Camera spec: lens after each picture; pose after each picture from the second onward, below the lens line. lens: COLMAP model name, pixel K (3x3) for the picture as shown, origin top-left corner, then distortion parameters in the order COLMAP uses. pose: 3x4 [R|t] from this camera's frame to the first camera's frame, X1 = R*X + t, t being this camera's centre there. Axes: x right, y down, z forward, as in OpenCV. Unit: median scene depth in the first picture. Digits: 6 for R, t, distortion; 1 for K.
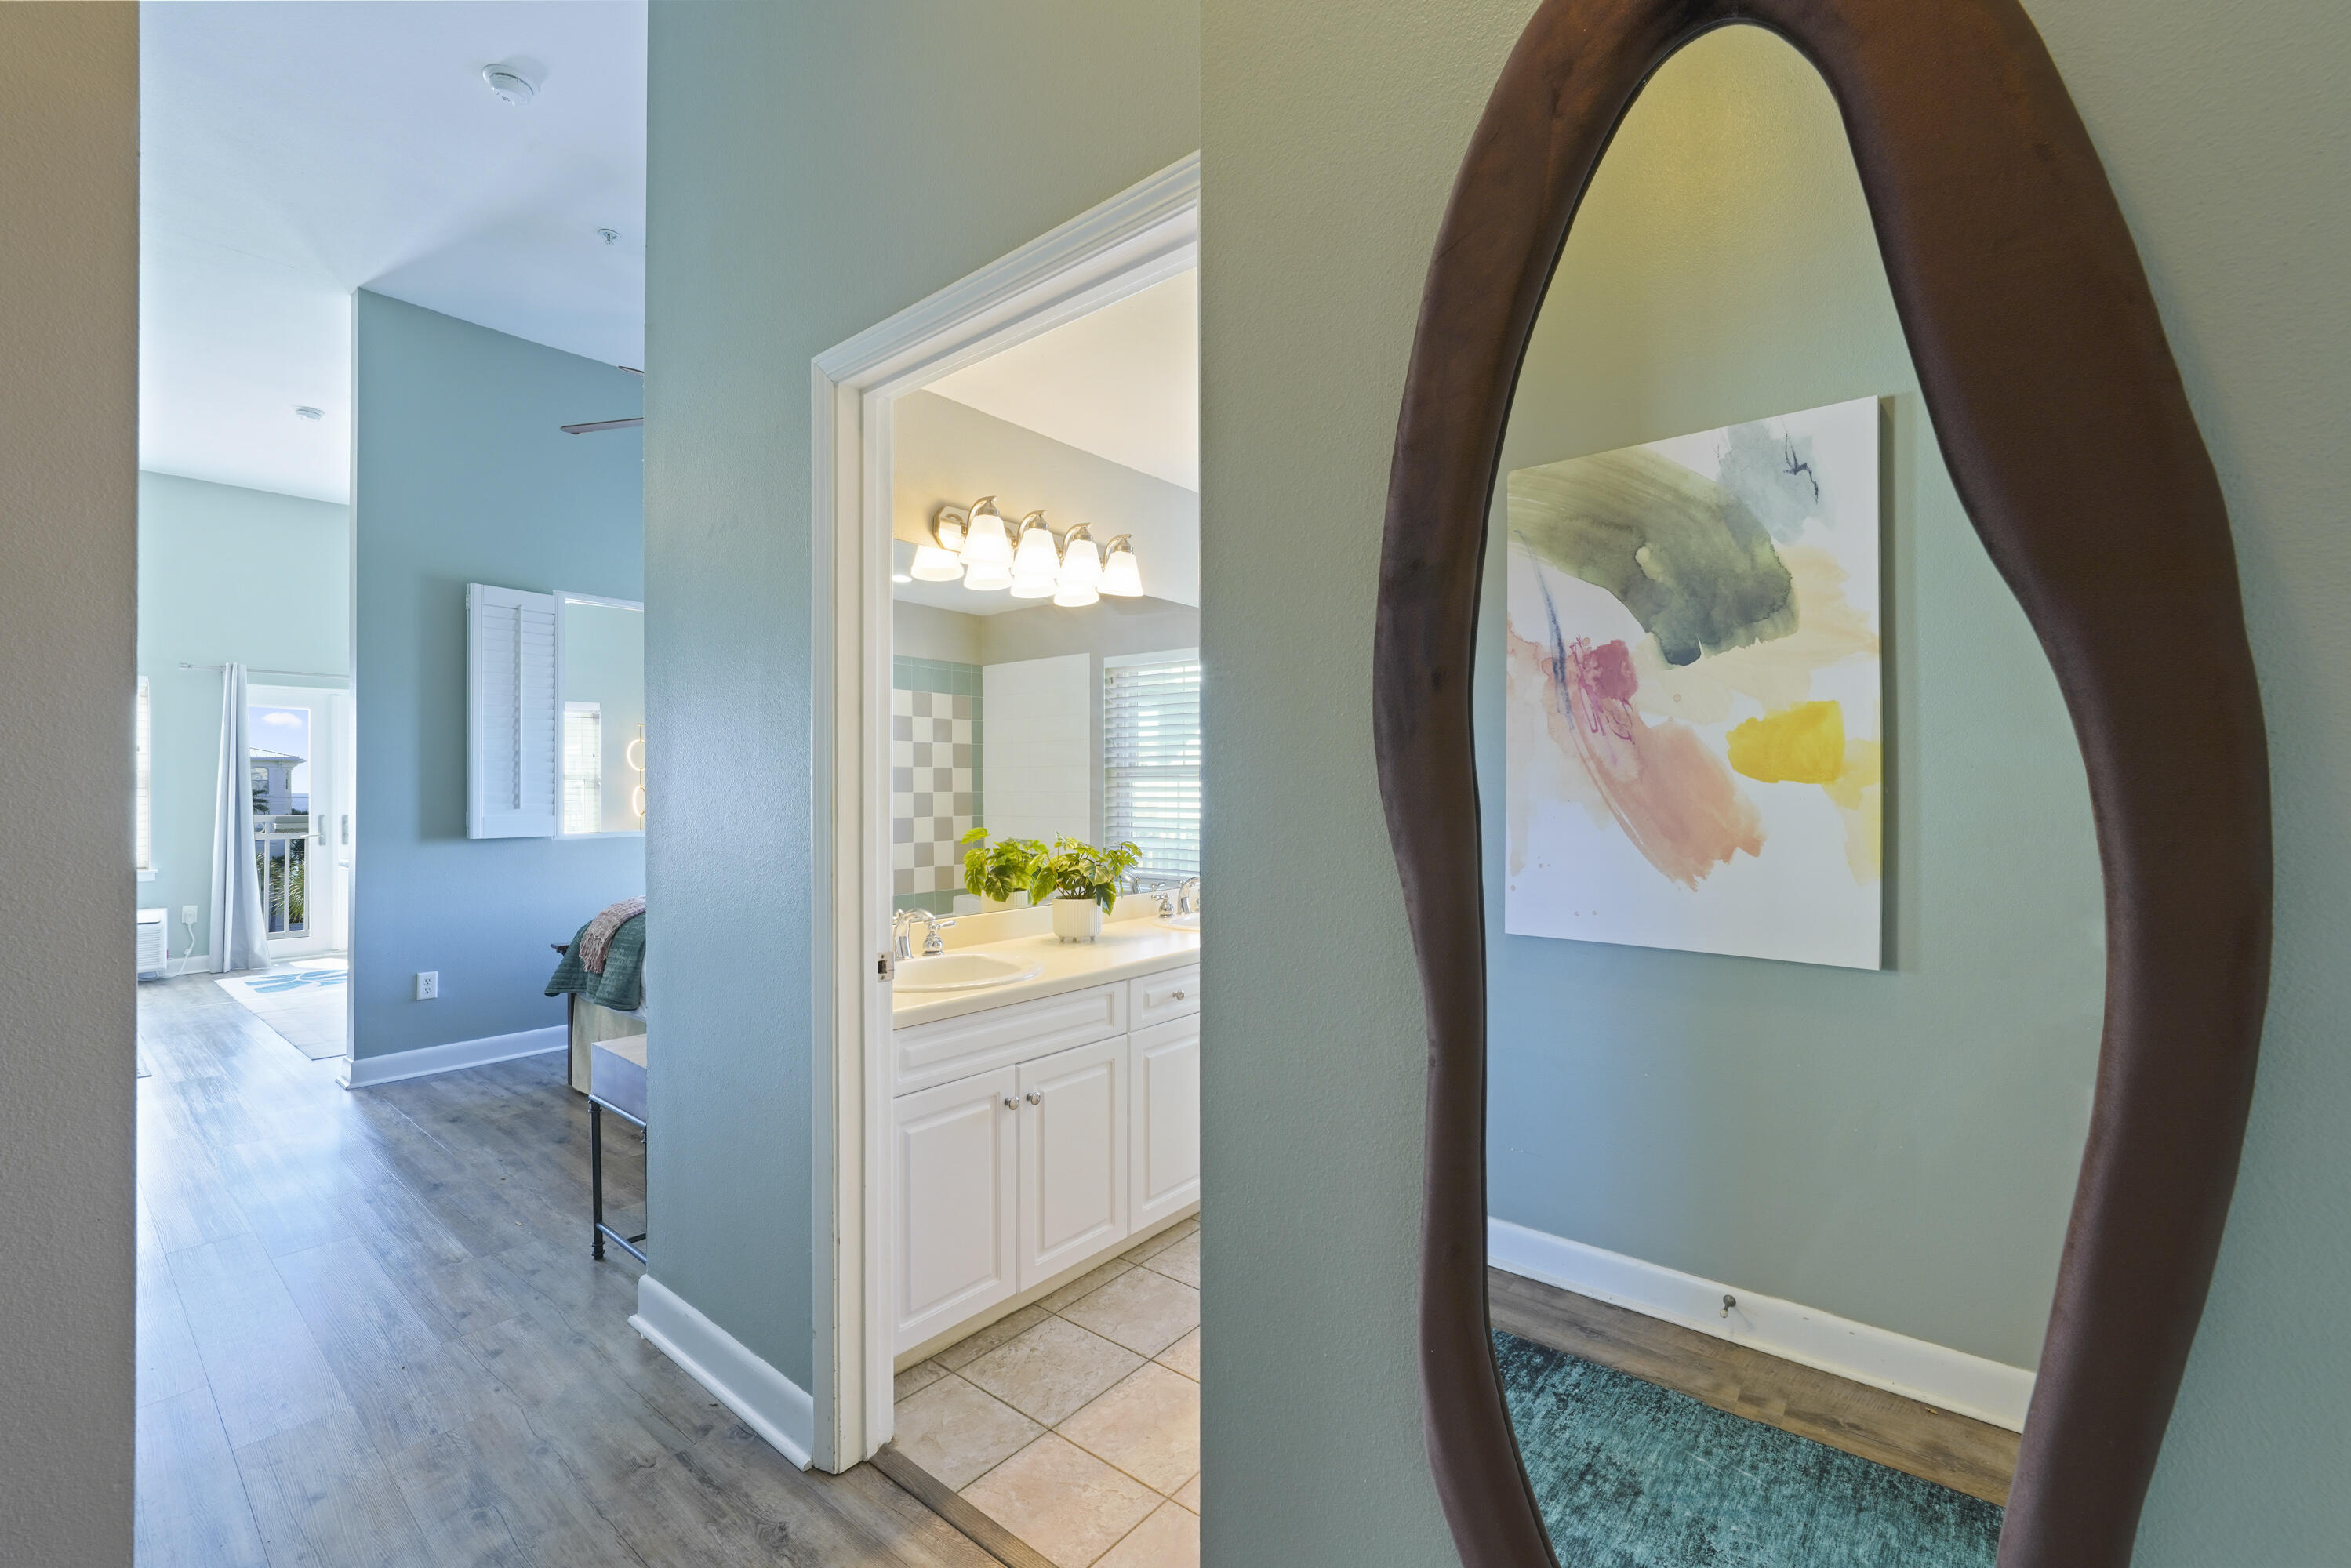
lens RADIAL K [[971.1, 0, 1175.5], [0, 971.1, 784.0], [0, 0, 1]] dist [0.003295, 0.000365]
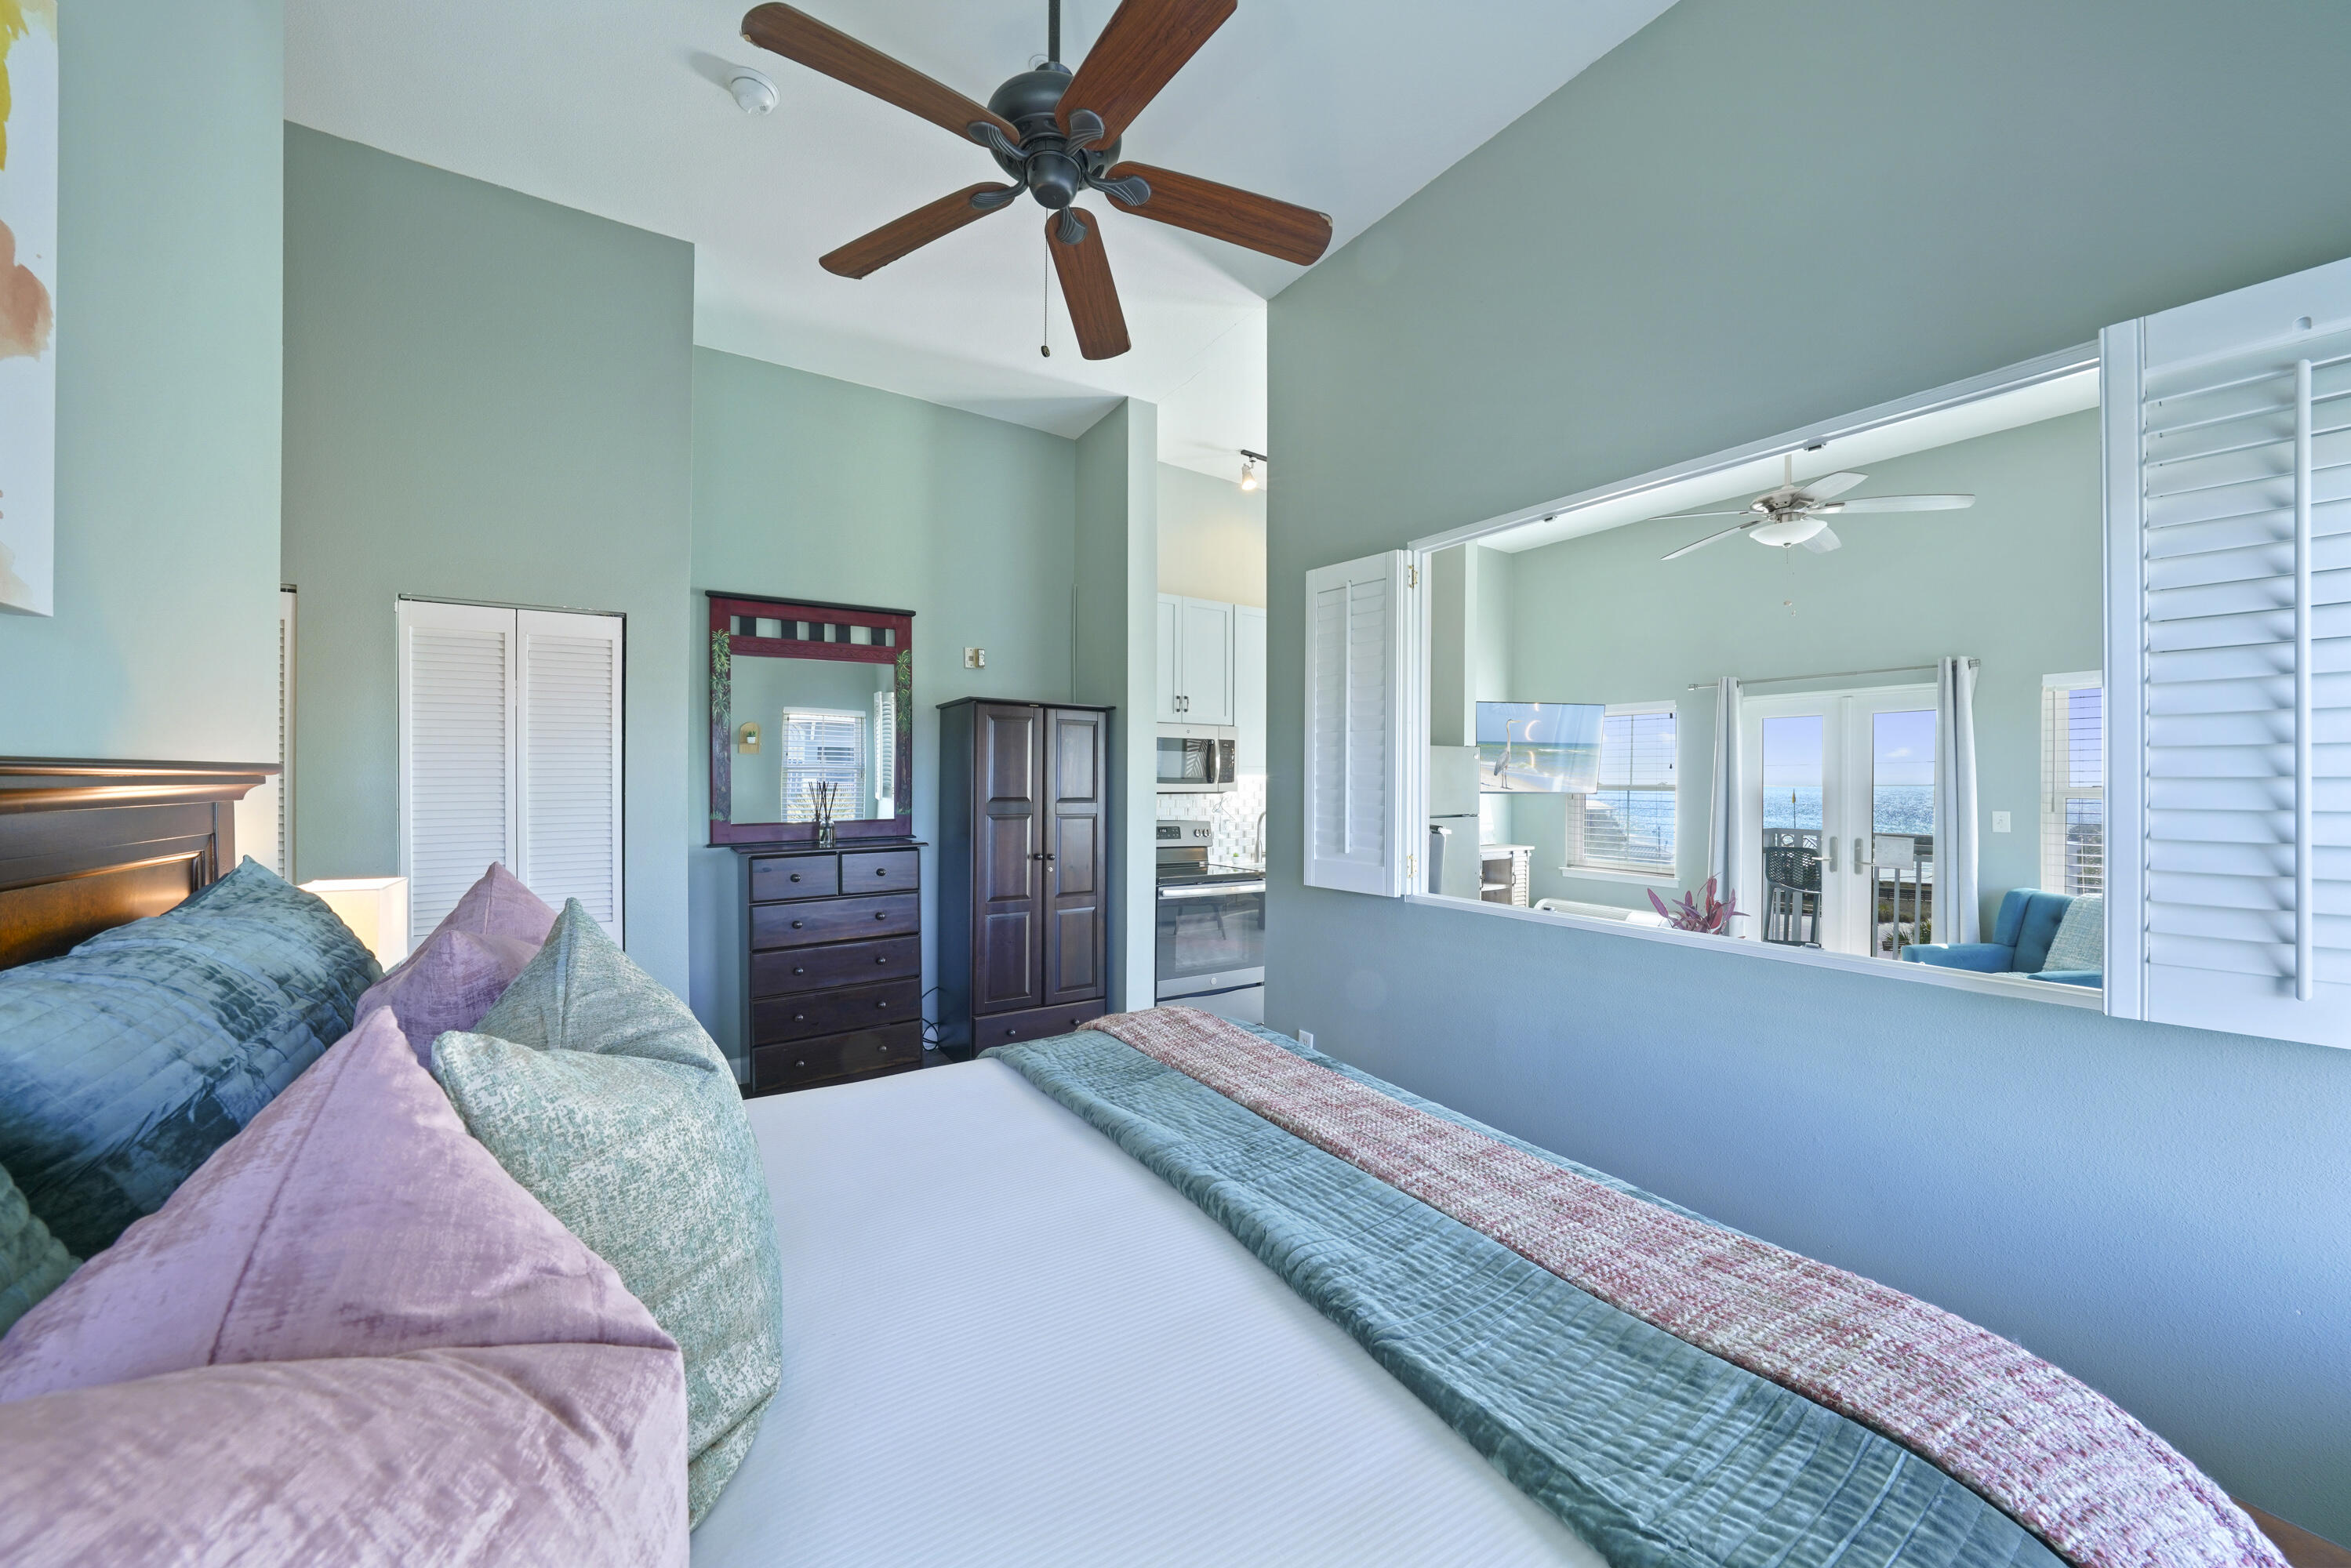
lens RADIAL K [[820.2, 0, 1193.1], [0, 820.2, 787.1], [0, 0, 1]] dist [-0.032490, 0.005387]
pose [[-0.277852, 0.006902, -0.960599, -0.048763], [0.000723, 0.999975, 0.006976, -0.017285], [0.960624, 0.001244, -0.277850, 0.707862]]
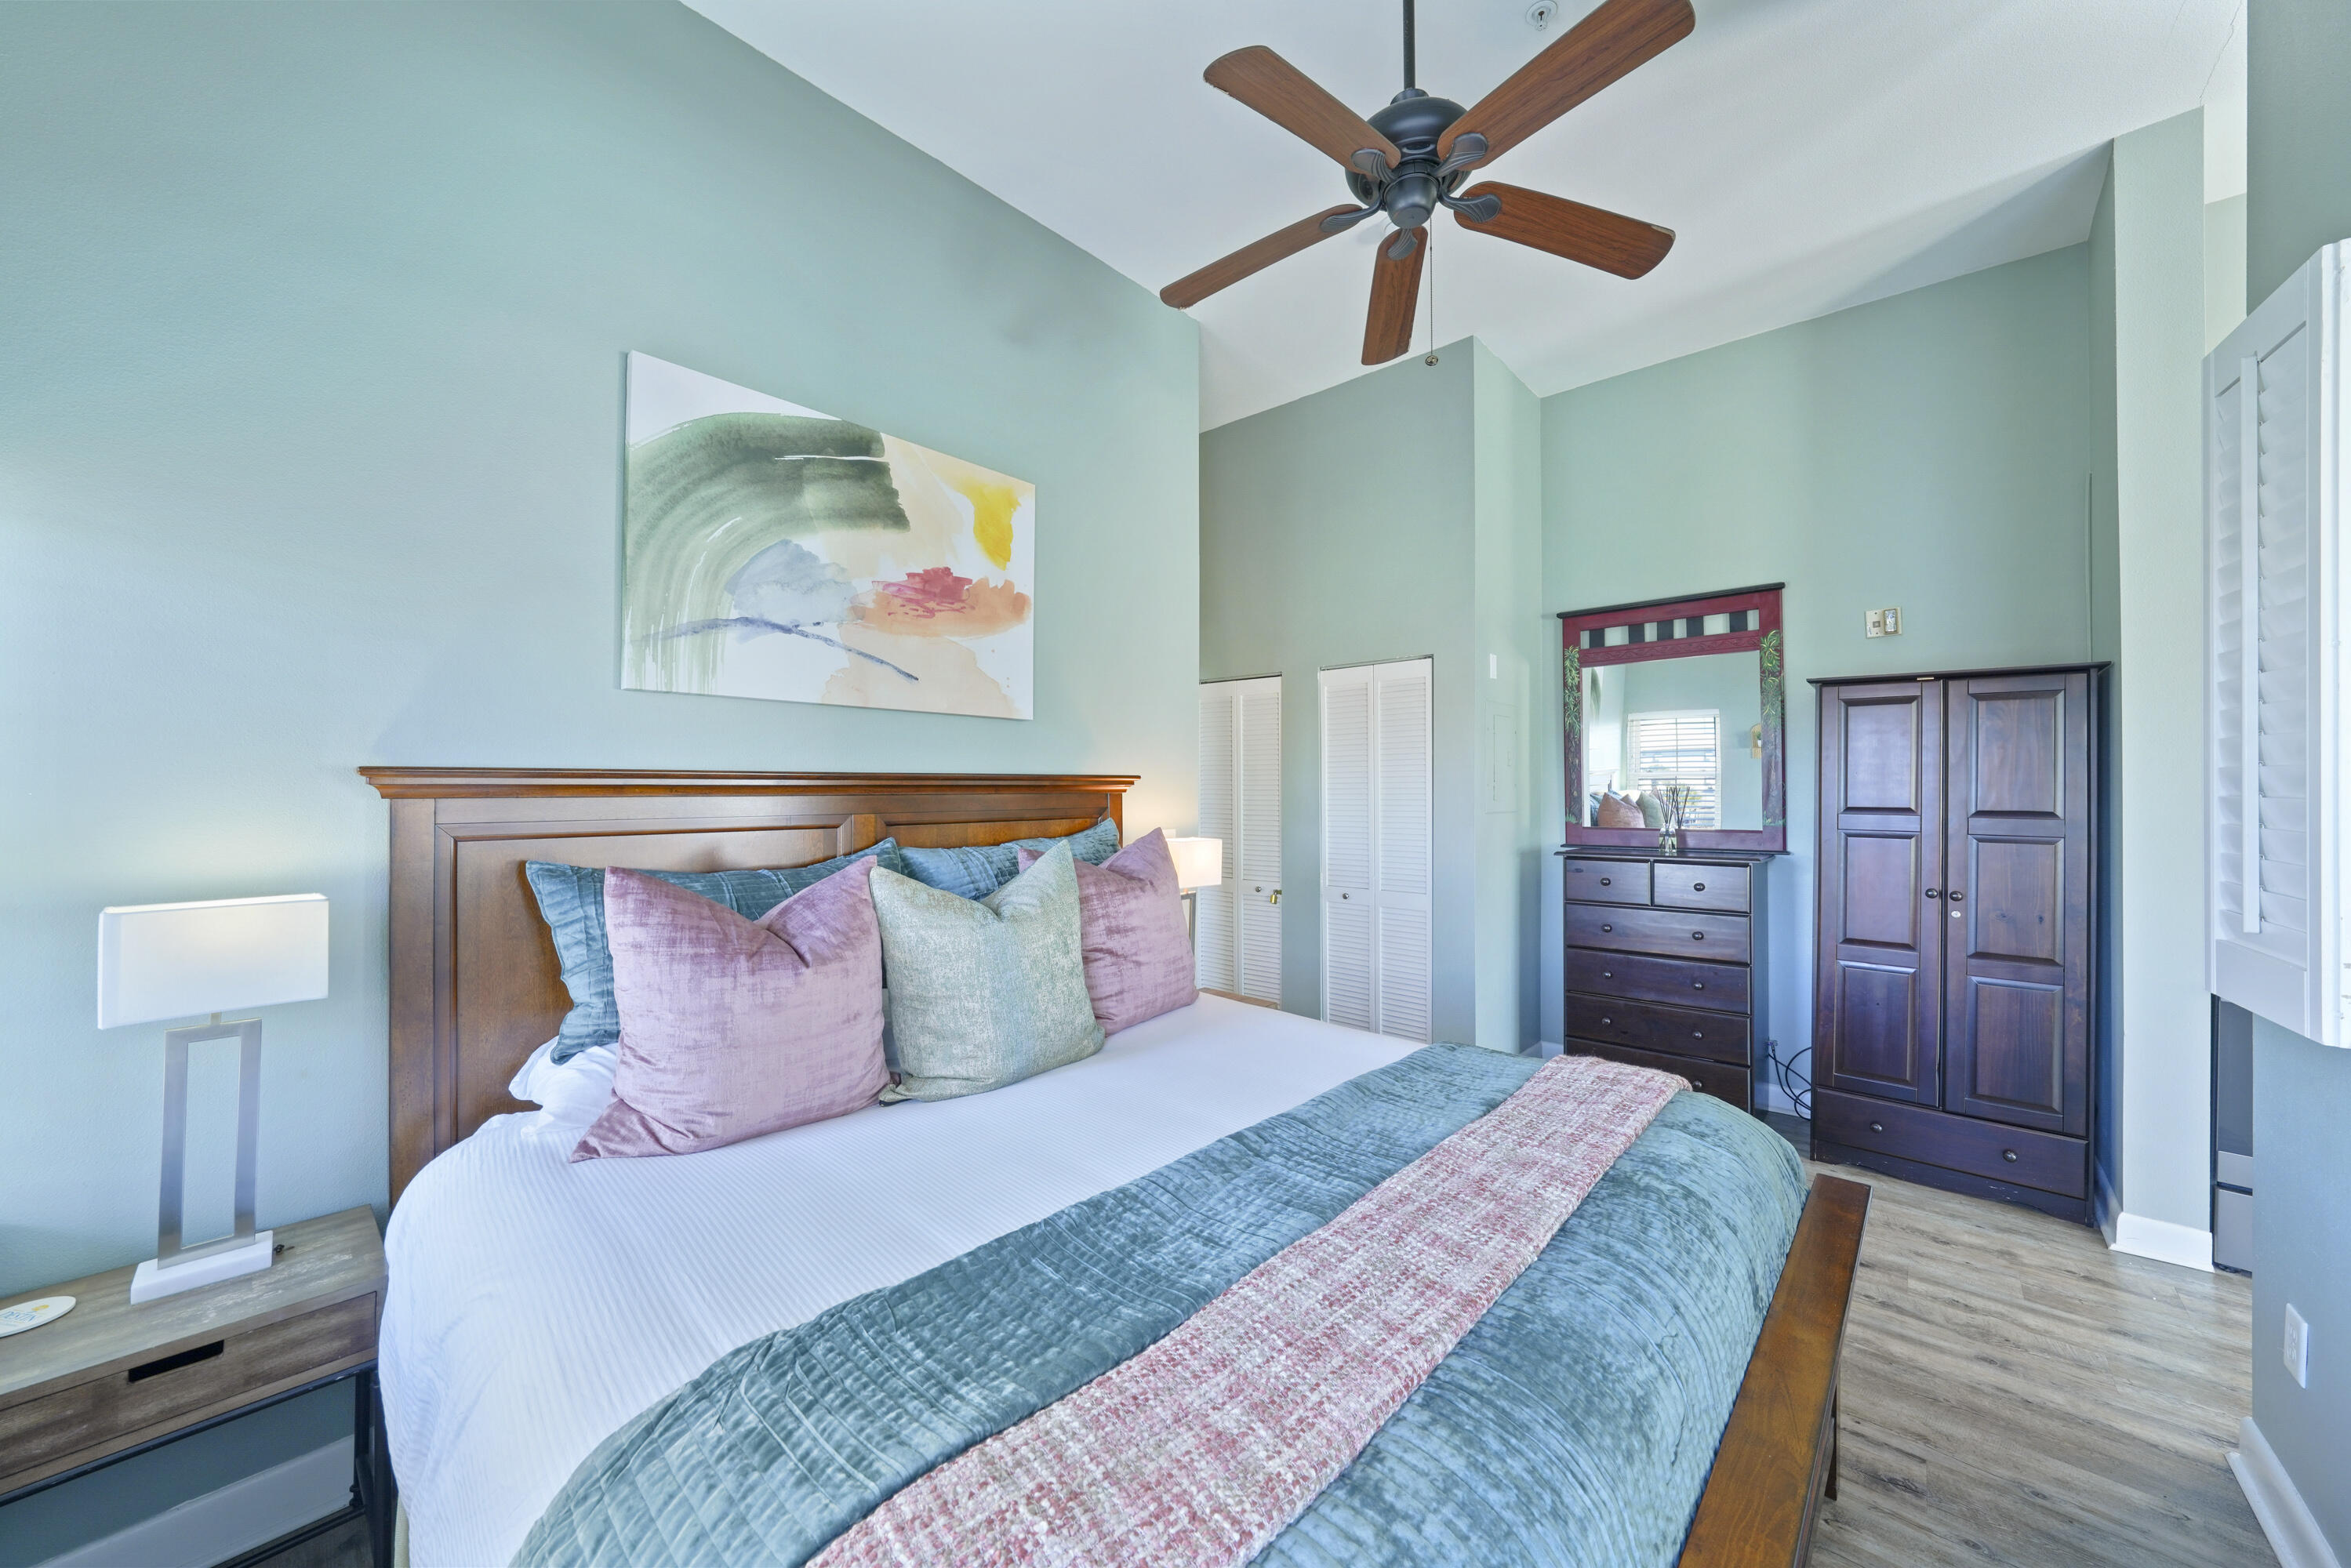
lens RADIAL K [[847.9, 0, 1171.3], [0, 847.9, 787.1], [0, 0, 1]] dist [-0.020689, 0.000551]
pose [[-0.998907, -0.002682, 0.046666, -0.216970], [-0.002827, 0.999991, -0.003034, -0.014478], [-0.046658, -0.003163, -0.998906, 0.871601]]
